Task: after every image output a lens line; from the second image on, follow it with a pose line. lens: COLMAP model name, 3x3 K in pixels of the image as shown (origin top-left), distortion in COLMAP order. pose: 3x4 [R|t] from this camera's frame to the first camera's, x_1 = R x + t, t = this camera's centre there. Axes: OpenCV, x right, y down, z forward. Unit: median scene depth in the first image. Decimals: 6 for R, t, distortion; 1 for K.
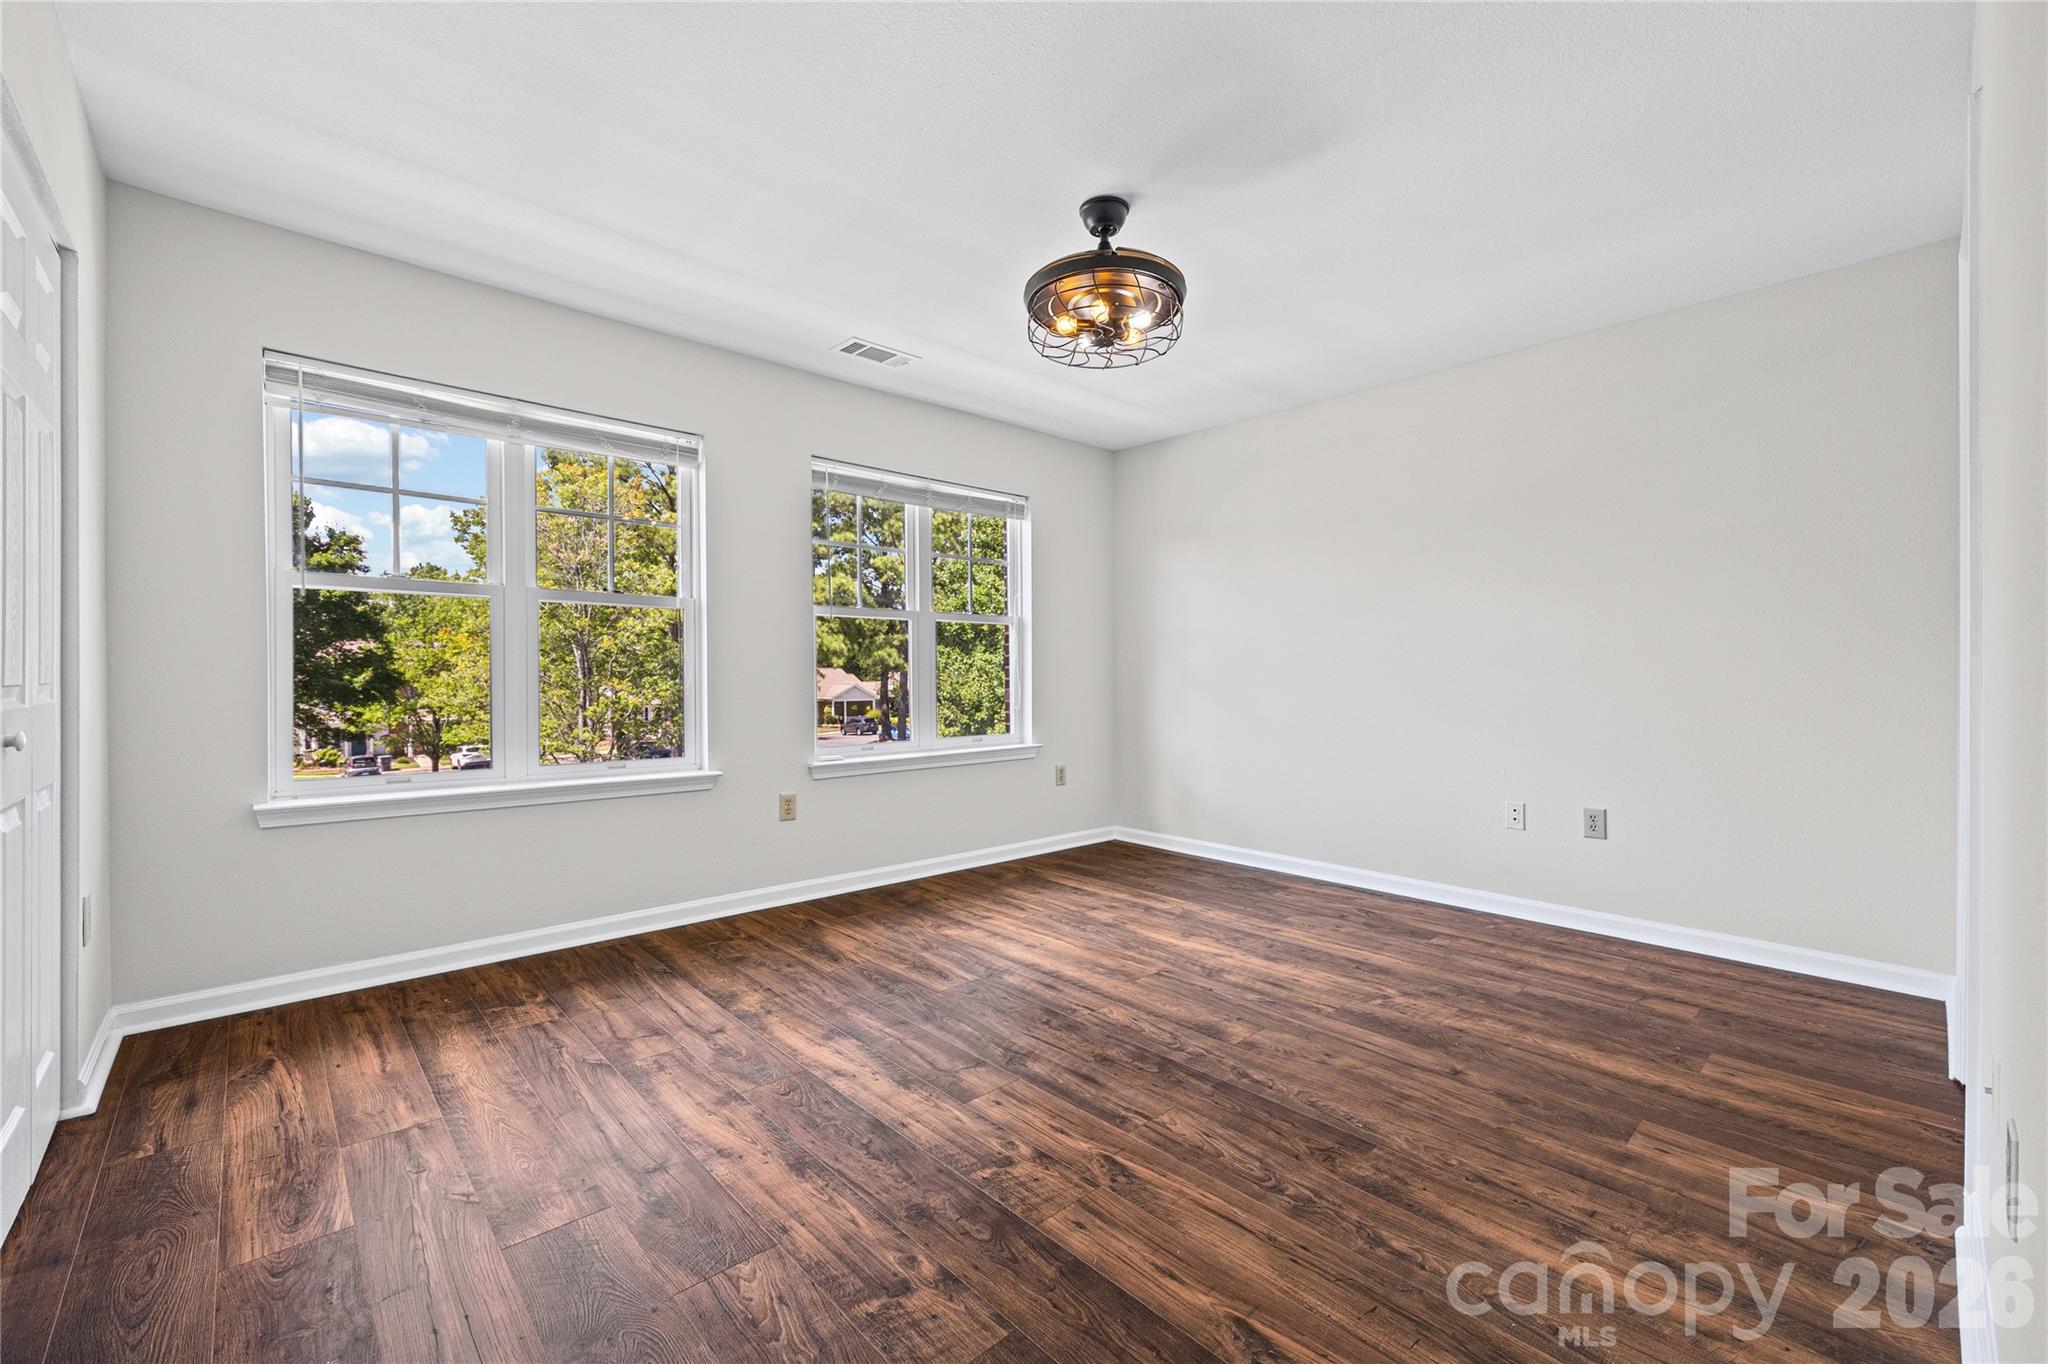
lens RADIAL K [[833.3, 0, 1003.9], [0, 833.3, 674.0], [0, 0, 1]] dist [-0.003588, -0.000179]
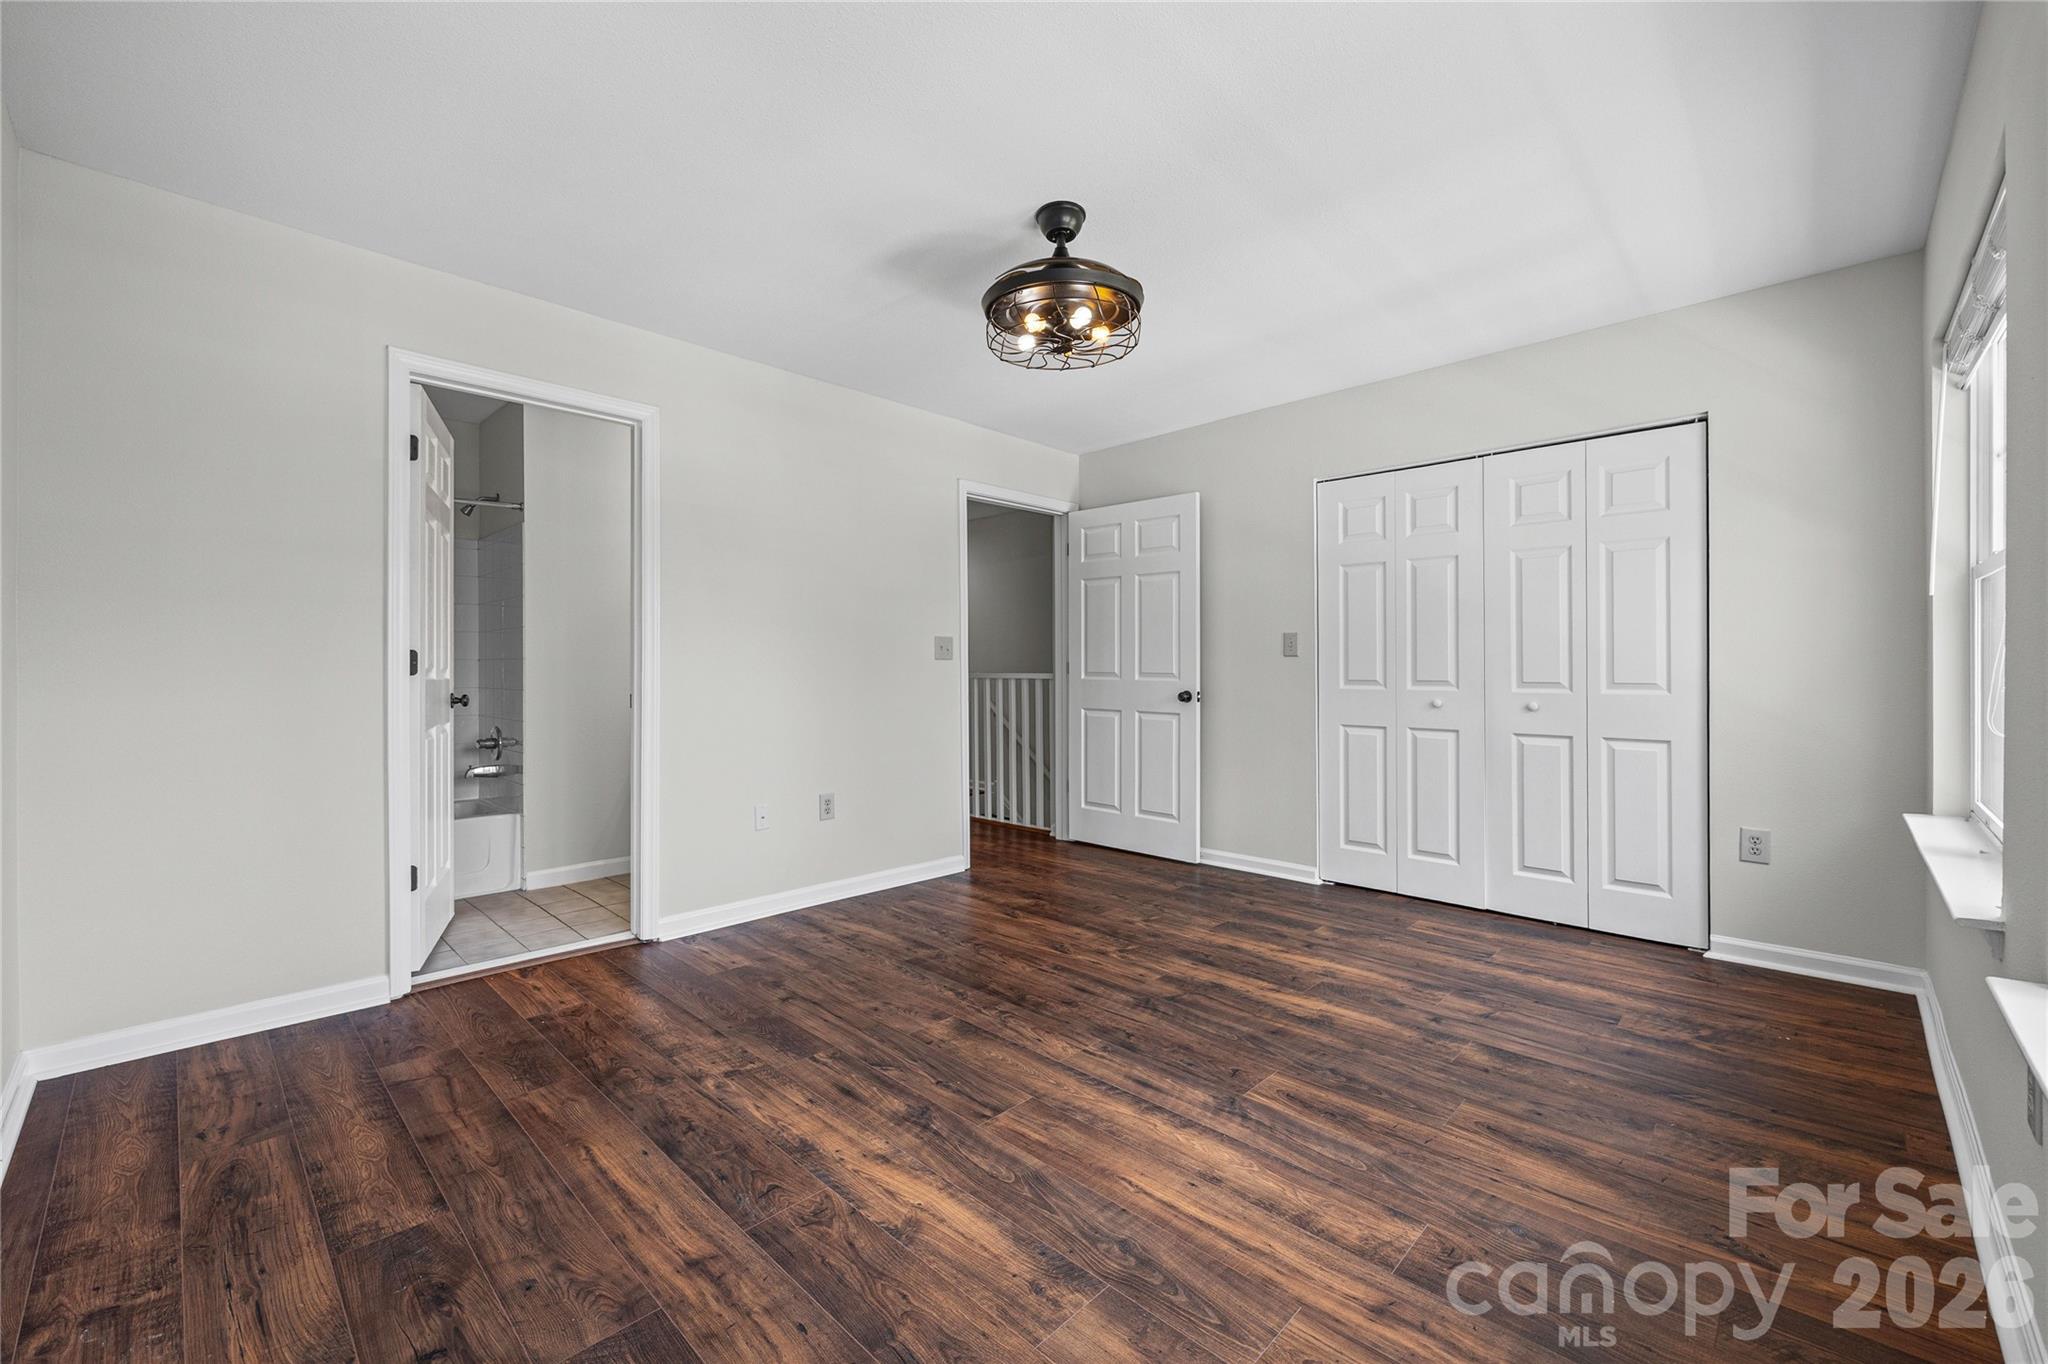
lens RADIAL K [[833.3, 0, 1003.9], [0, 833.3, 674.0], [0, 0, 1]] dist [-0.003588, -0.000179]
pose [[-0.998243, -0.002691, -0.059189, 0.254615], [-0.003092, 0.999973, 0.006686, -0.011581], [0.059169, 0.006858, -0.998224, 1.941314]]
